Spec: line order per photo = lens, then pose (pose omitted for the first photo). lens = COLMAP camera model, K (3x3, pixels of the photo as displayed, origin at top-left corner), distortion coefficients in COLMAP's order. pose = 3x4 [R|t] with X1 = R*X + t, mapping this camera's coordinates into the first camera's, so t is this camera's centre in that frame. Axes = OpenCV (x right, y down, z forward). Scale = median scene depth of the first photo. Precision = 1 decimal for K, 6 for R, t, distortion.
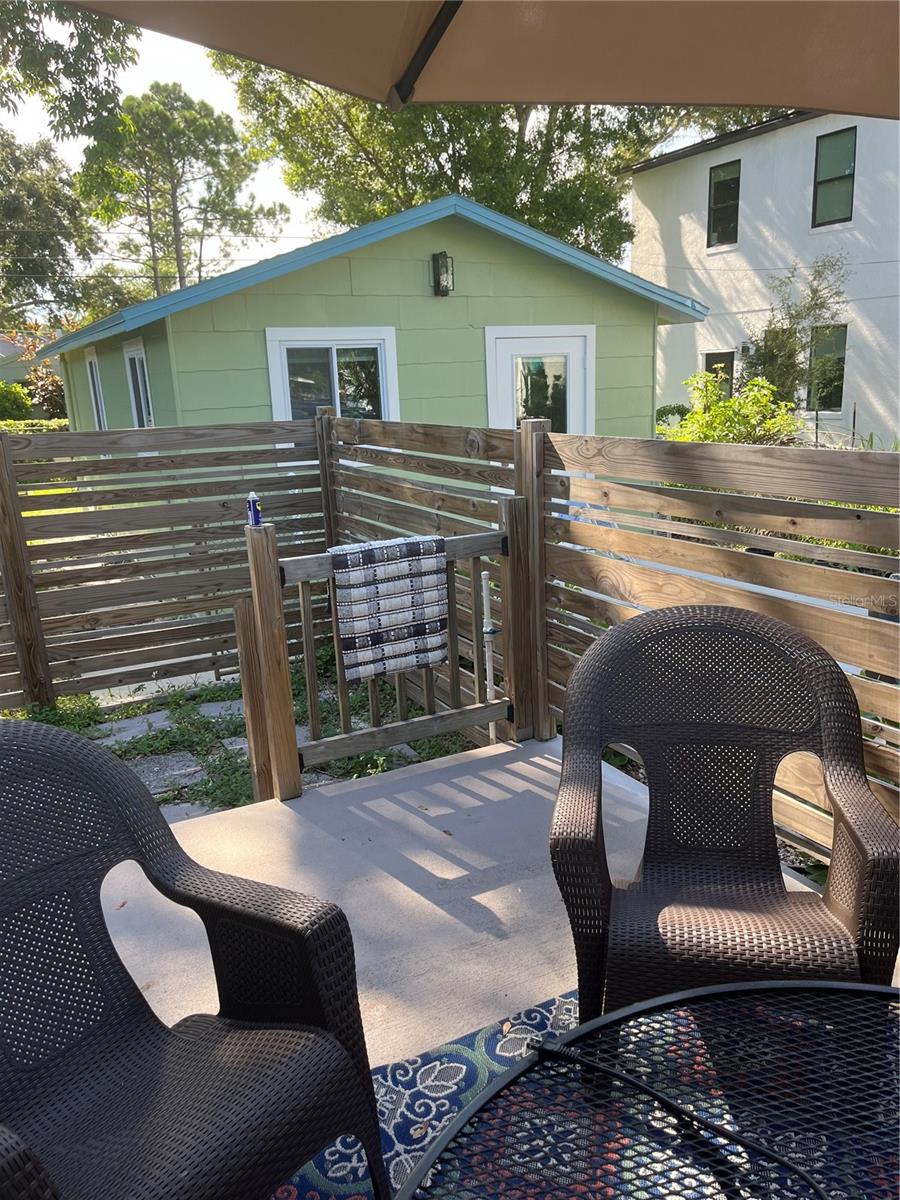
lens RADIAL K [[913.0, 0, 450.0], [0, 913.0, 600.0], [0, 0, 1]] dist [0.071968, -0.107087]
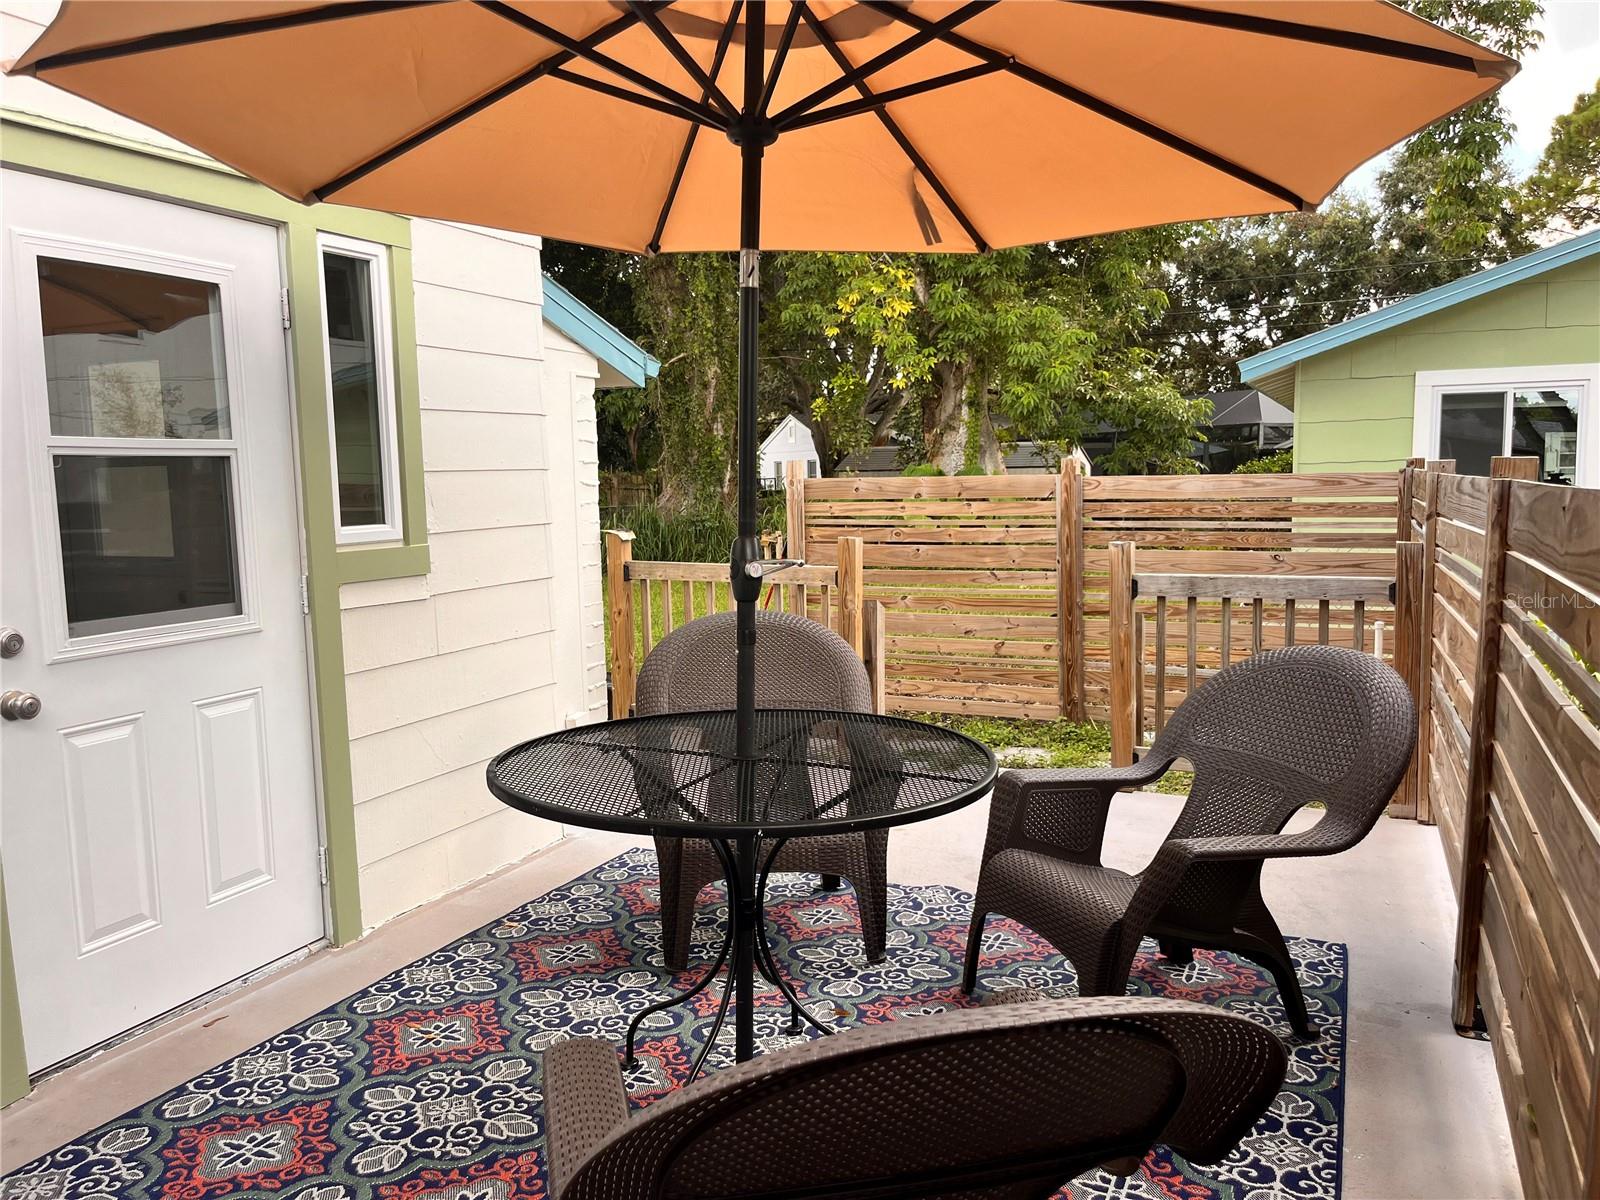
lens RADIAL K [[1217.3, 0, 800.0], [0, 1217.3, 600.0], [0, 0, 1]] dist [0.071968, -0.107087]
pose [[0.613161, 0.102428, -0.783290, 0.097732], [-0.189249, 0.981730, -0.019766, 0.012575], [0.766954, 0.160356, 0.621343, -0.034429]]
